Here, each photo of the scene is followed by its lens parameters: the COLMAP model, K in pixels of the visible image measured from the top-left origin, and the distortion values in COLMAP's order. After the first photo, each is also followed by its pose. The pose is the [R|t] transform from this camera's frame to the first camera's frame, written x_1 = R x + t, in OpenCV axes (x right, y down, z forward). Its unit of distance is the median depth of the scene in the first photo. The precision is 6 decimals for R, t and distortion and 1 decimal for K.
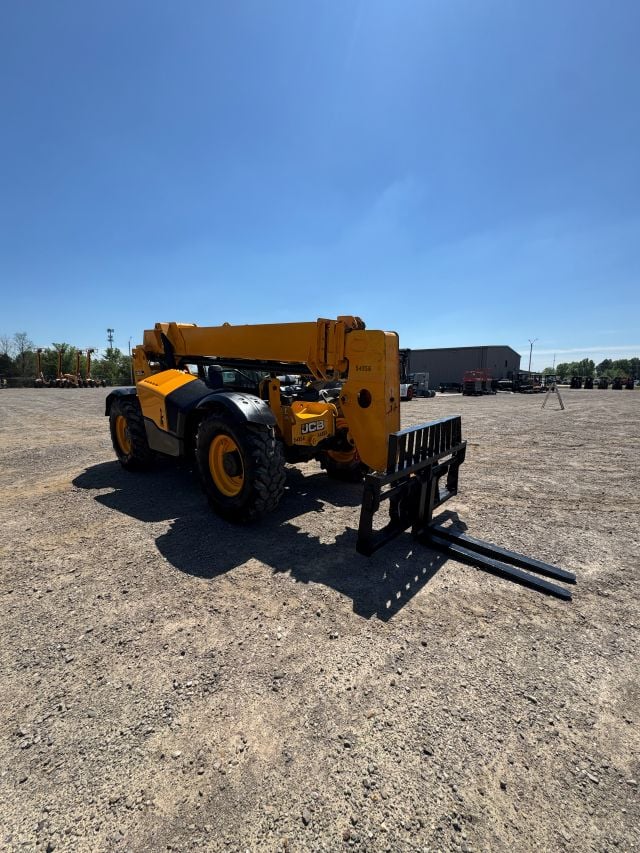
lens RADIAL K [[339.7, 0, 320.2], [0, 339.7, 425.7], [0, 0, 1]] dist [-0.003892, 0.000133]
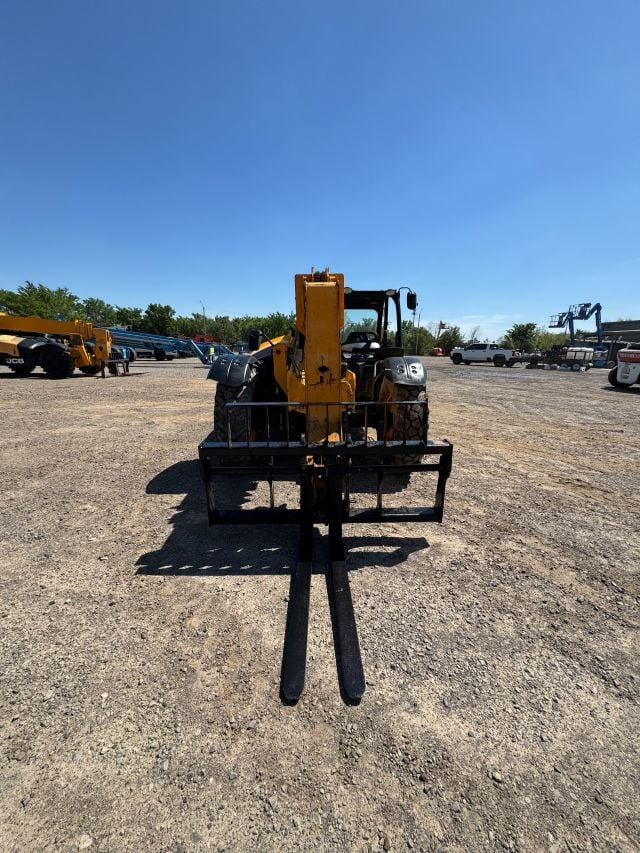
lens RADIAL K [[339.7, 0, 320.2], [0, 339.7, 425.7], [0, 0, 1]] dist [-0.003892, 0.000133]
pose [[0.690480, 0.178655, -0.700941, 0.761309], [-0.120863, 0.983892, 0.131714, -0.047789], [0.713182, -0.006228, 0.700951, 0.417275]]
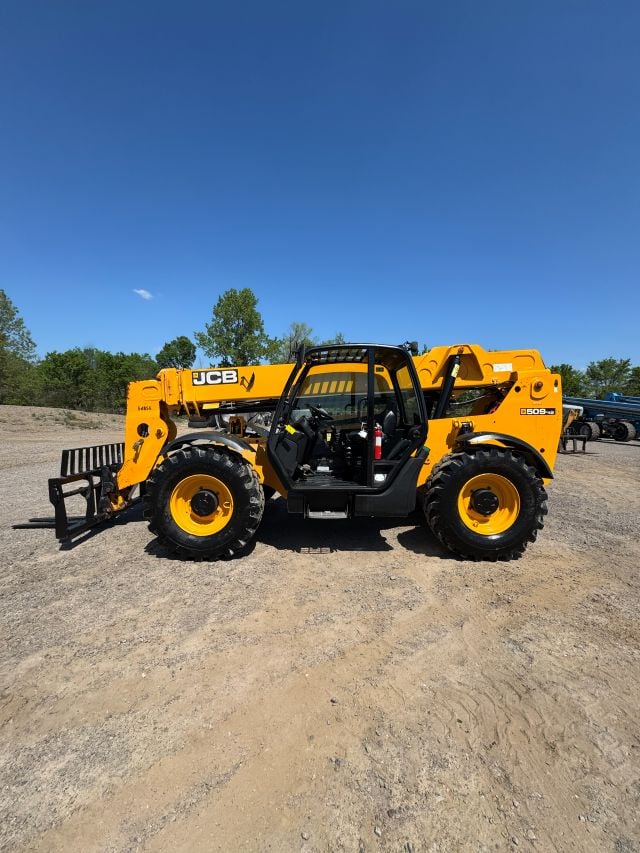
lens RADIAL K [[337.8, 0, 320.0], [0, 337.8, 426.5], [0, 0, 1]] dist [0.000408, 0.000155]
pose [[-0.735332, 0.024242, -0.677273, 0.559015], [-0.106851, 0.982713, 0.151186, -0.369752], [0.669231, 0.183539, -0.720030, 2.406794]]
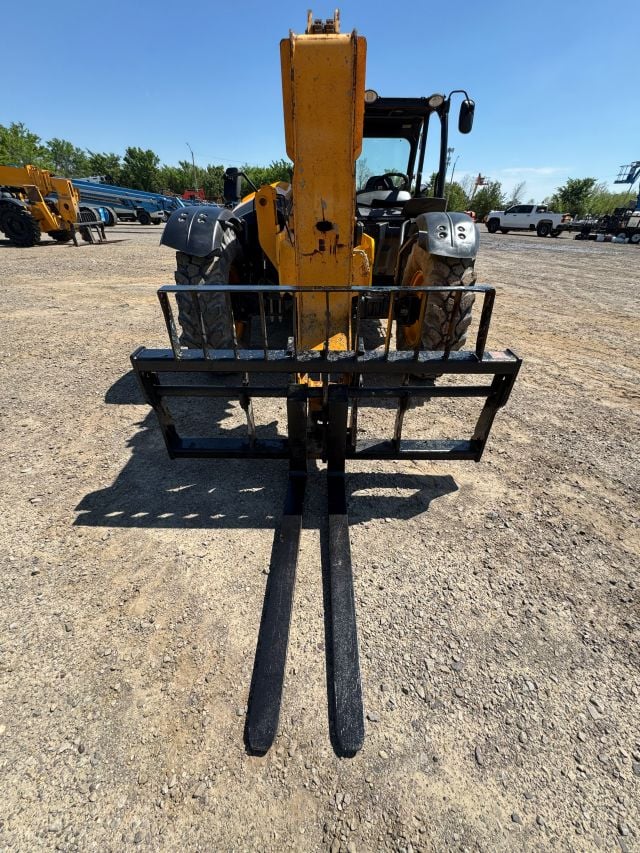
lens RADIAL K [[339.7, 0, 320.2], [0, 339.7, 425.7], [0, 0, 1]] dist [-0.003892, 0.000133]
pose [[0.667879, 0.416805, -0.616613, 0.603793], [-0.130142, 0.881118, 0.454636, -0.043319], [0.732803, -0.223395, 0.642724, 0.595797]]
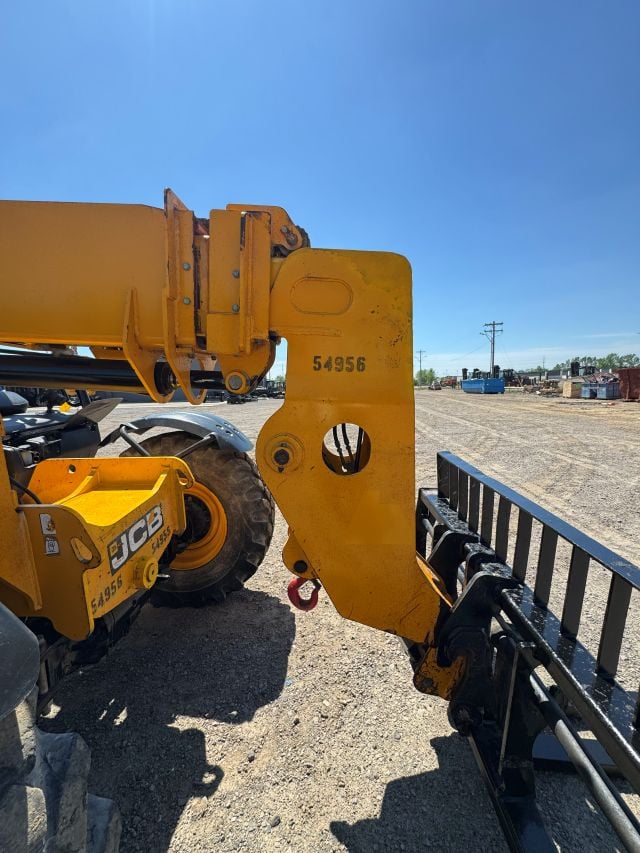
lens RADIAL K [[339.7, 0, 320.2], [0, 339.7, 425.7], [0, 0, 1]] dist [-0.003892, 0.000133]
pose [[0.757667, -0.100607, 0.644840, -0.112967], [0.116806, 0.992997, 0.017682, -0.110886], [-0.642103, 0.061924, 0.764113, 0.727265]]
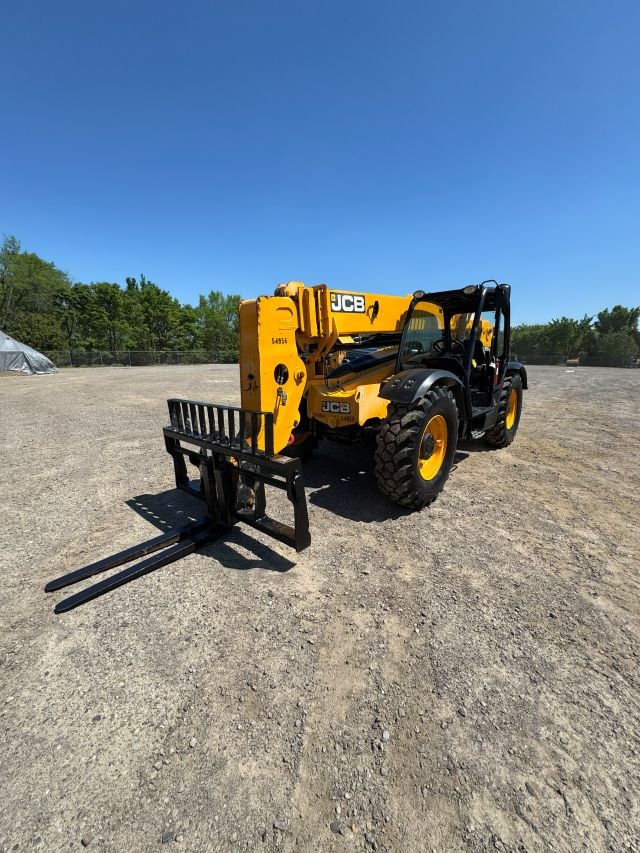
lens RADIAL K [[338.9, 0, 320.0], [0, 338.9, 424.7], [0, 0, 1]] dist [-0.008509, 0.000155]
pose [[0.007655, 0.204740, -0.978786, 1.060150], [-0.149457, 0.968055, 0.201327, -0.154099], [0.988739, 0.144745, 0.038010, 1.119191]]
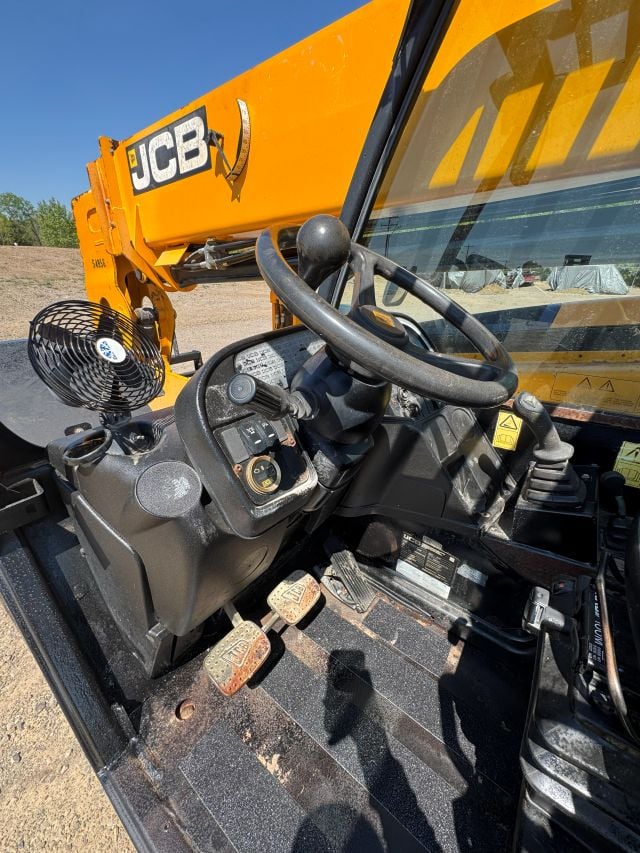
lens RADIAL K [[339.7, 0, 320.2], [0, 339.7, 425.7], [0, 0, 1]] dist [-0.003892, 0.000133]
pose [[-0.996030, 0.025407, -0.085314, -0.160076], [-0.026797, 0.828363, 0.559550, -0.282029], [0.084888, 0.559615, -0.824394, 1.719234]]
